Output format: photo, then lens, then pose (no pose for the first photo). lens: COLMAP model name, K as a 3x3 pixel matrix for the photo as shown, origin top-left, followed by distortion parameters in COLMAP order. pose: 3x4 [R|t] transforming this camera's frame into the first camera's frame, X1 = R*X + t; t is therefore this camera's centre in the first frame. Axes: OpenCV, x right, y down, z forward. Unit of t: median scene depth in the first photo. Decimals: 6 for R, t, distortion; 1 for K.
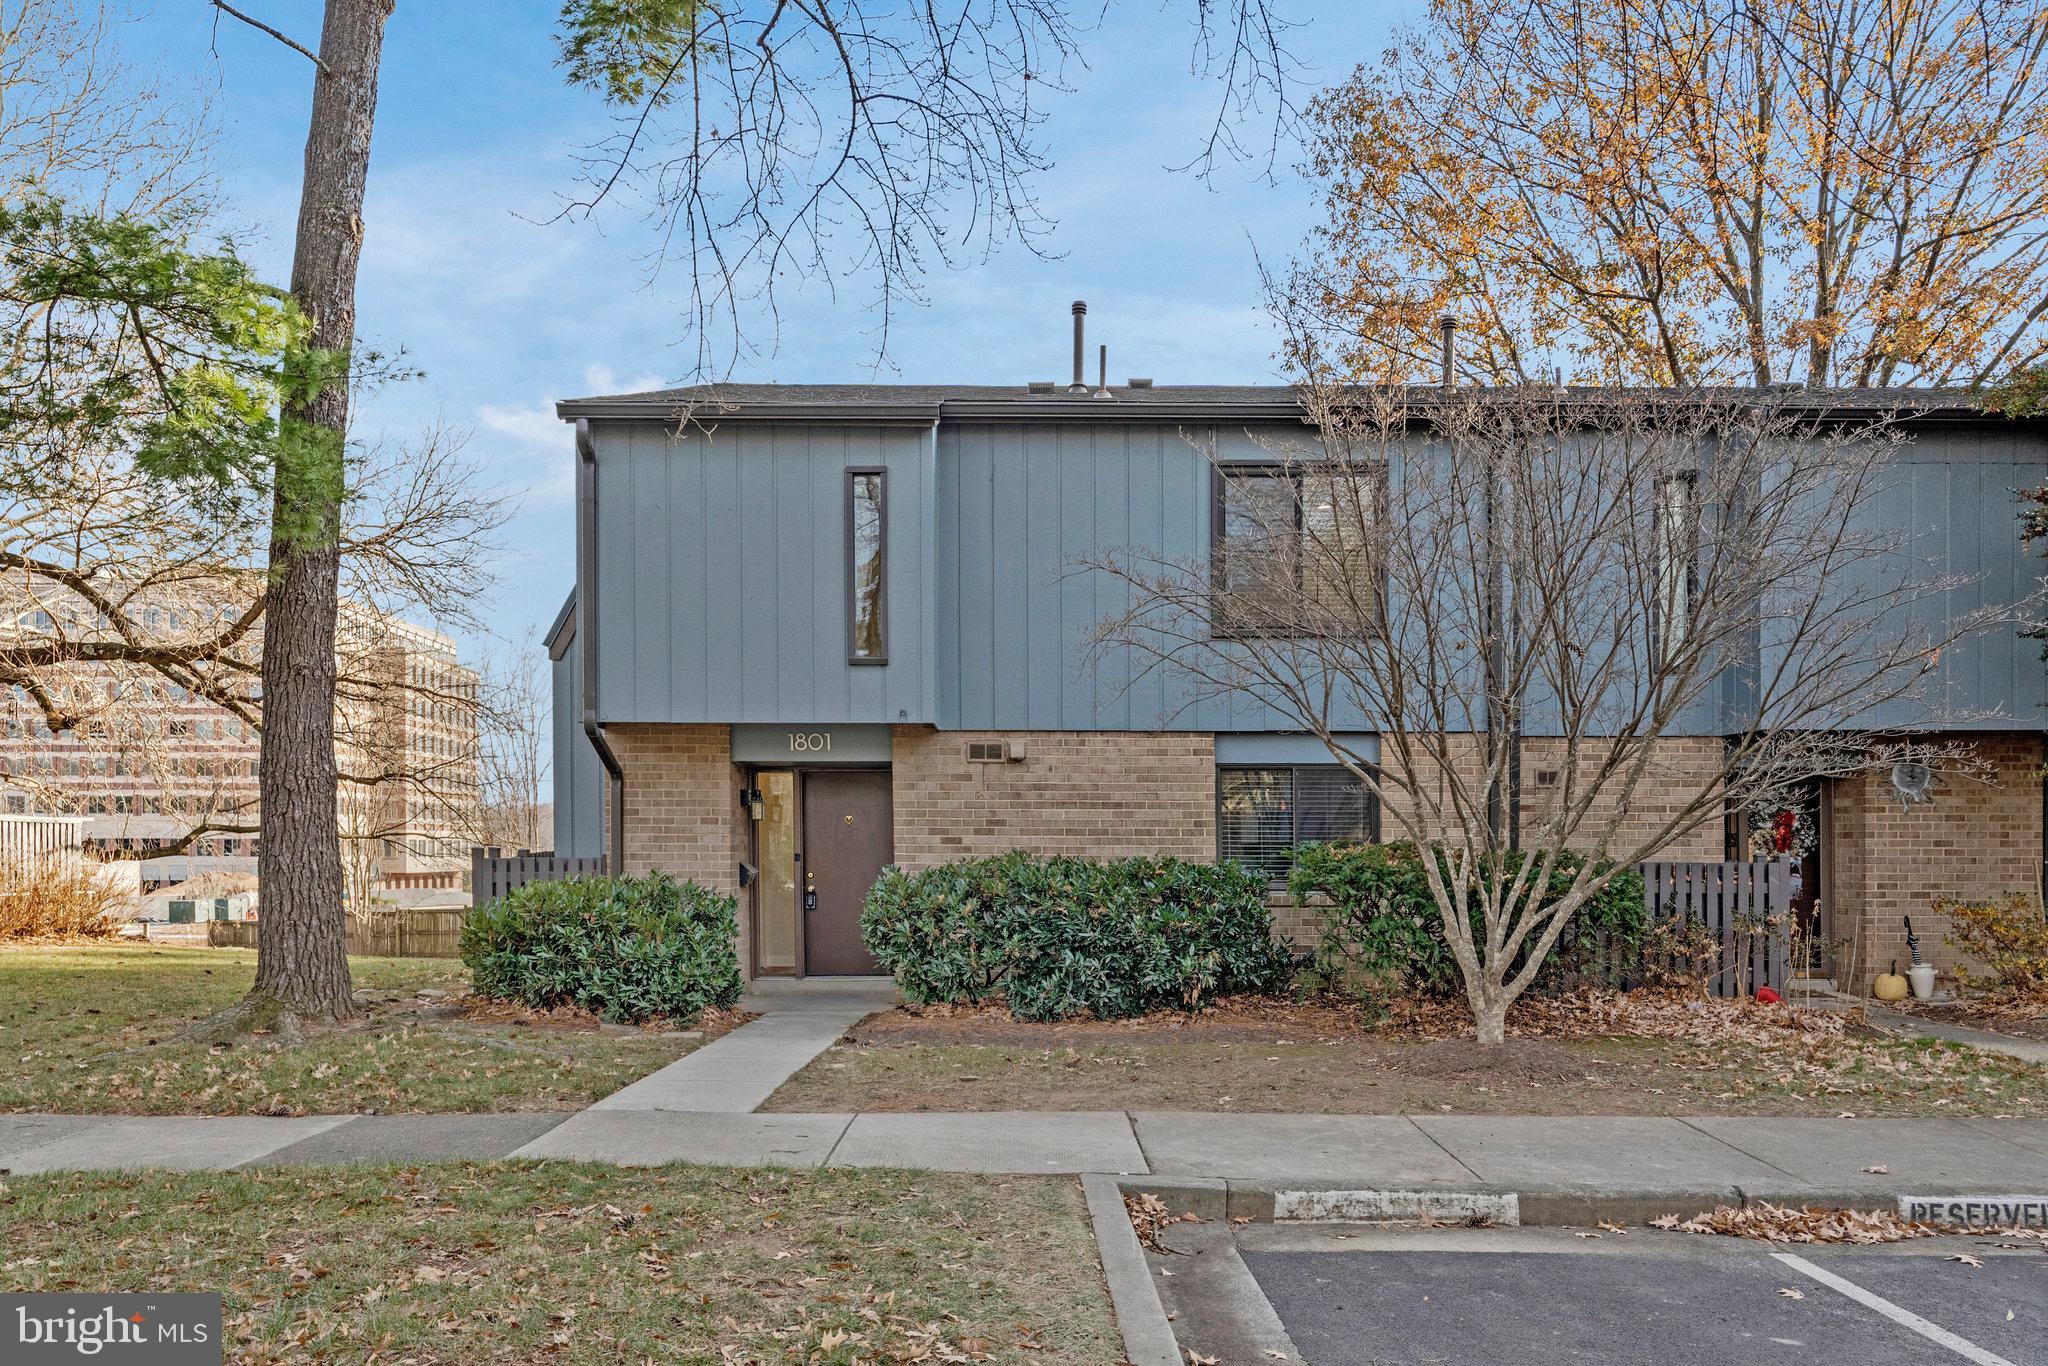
lens RADIAL K [[1529.5, 0, 1020.1], [0, 1529.5, 778.9], [0, 0, 1]] dist [-0.003465, 0.003017]
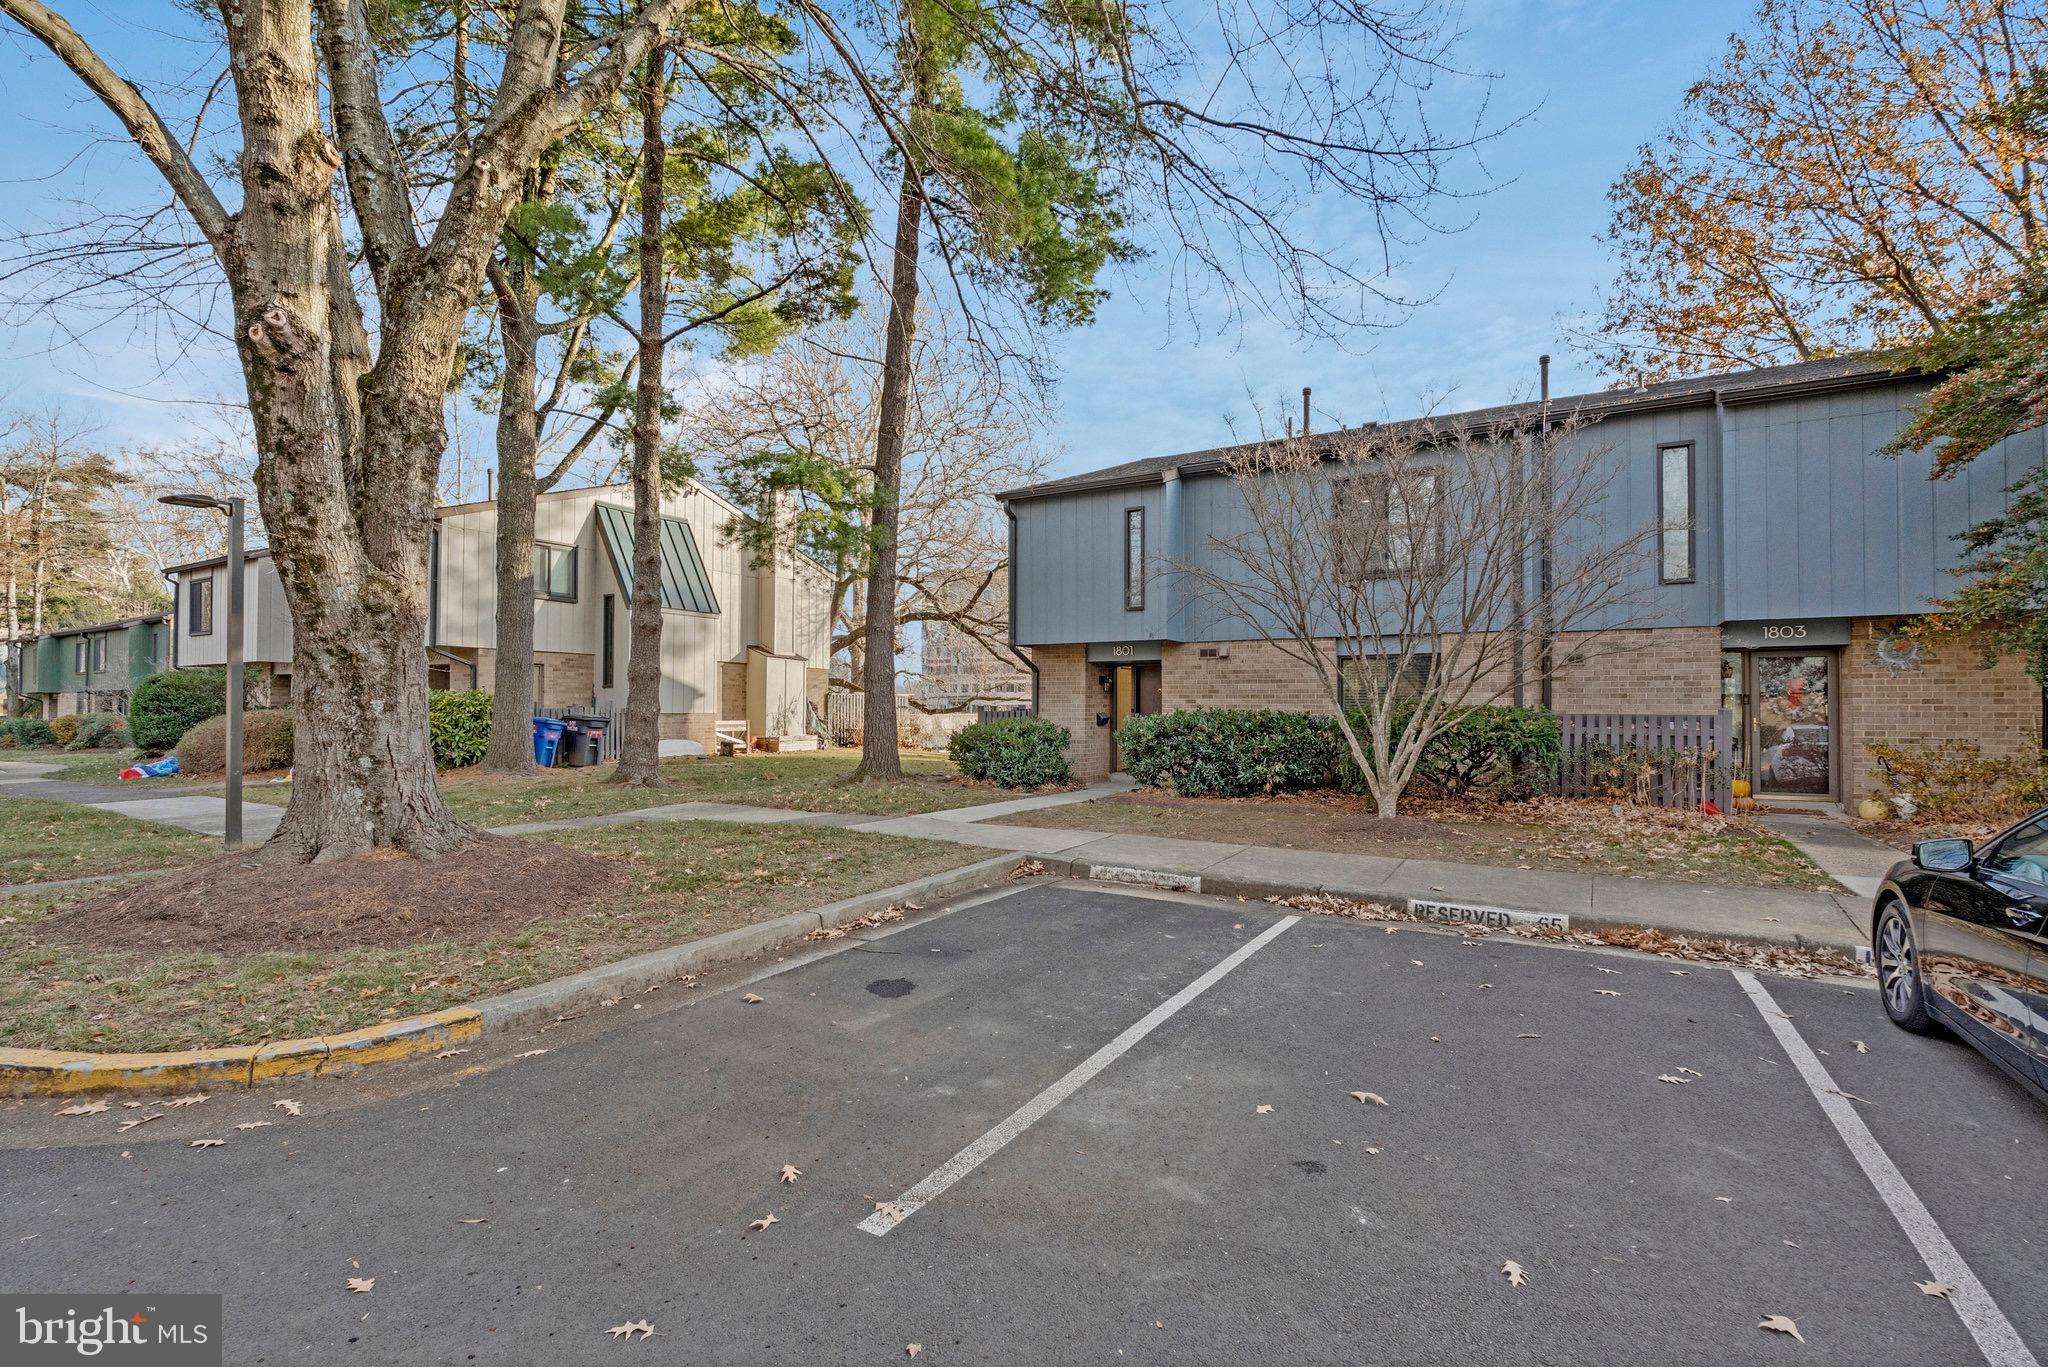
lens RADIAL K [[917.9, 0, 1027.8], [0, 917.9, 723.2], [0, 0, 1]] dist [-0.005526, -0.000259]
pose [[0.856082, 0.008212, -0.516774, 0.414045], [0.022231, 0.998363, 0.052693, 0.003869], [0.516361, -0.056598, 0.854499, -0.061694]]
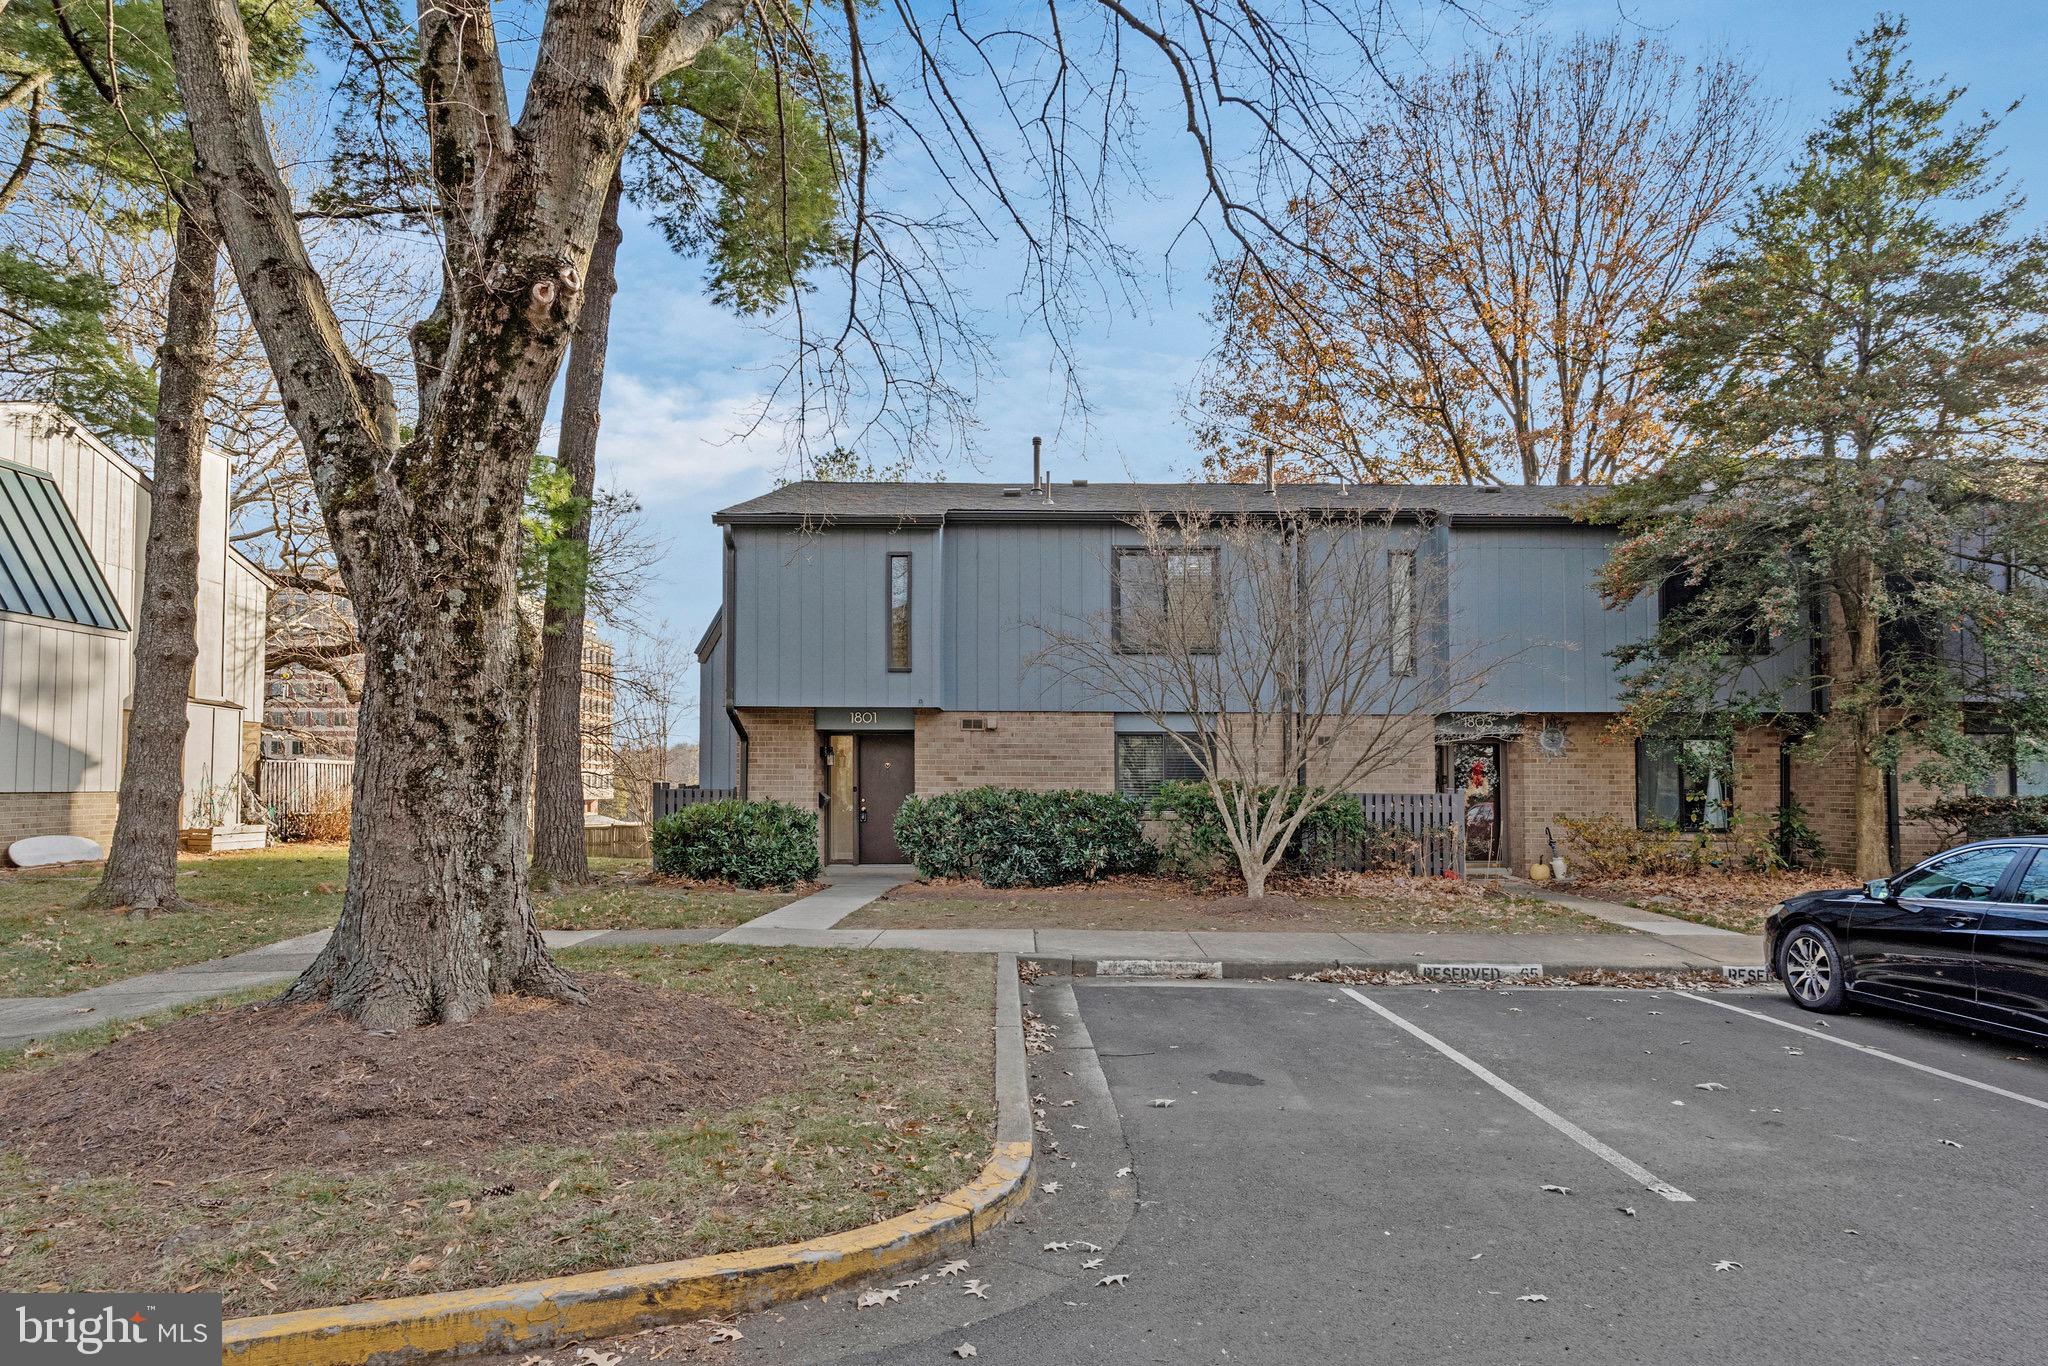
lens RADIAL K [[1189.4, 0, 1027.0], [0, 1189.4, 728.8], [0, 0, 1]] dist [-0.002681, -0.001828]
pose [[0.999990, 0.002329, -0.003787, 0.046115], [-0.002333, 0.999997, -0.001115, -0.012995], [0.003785, 0.001124, 0.999992, -0.287178]]
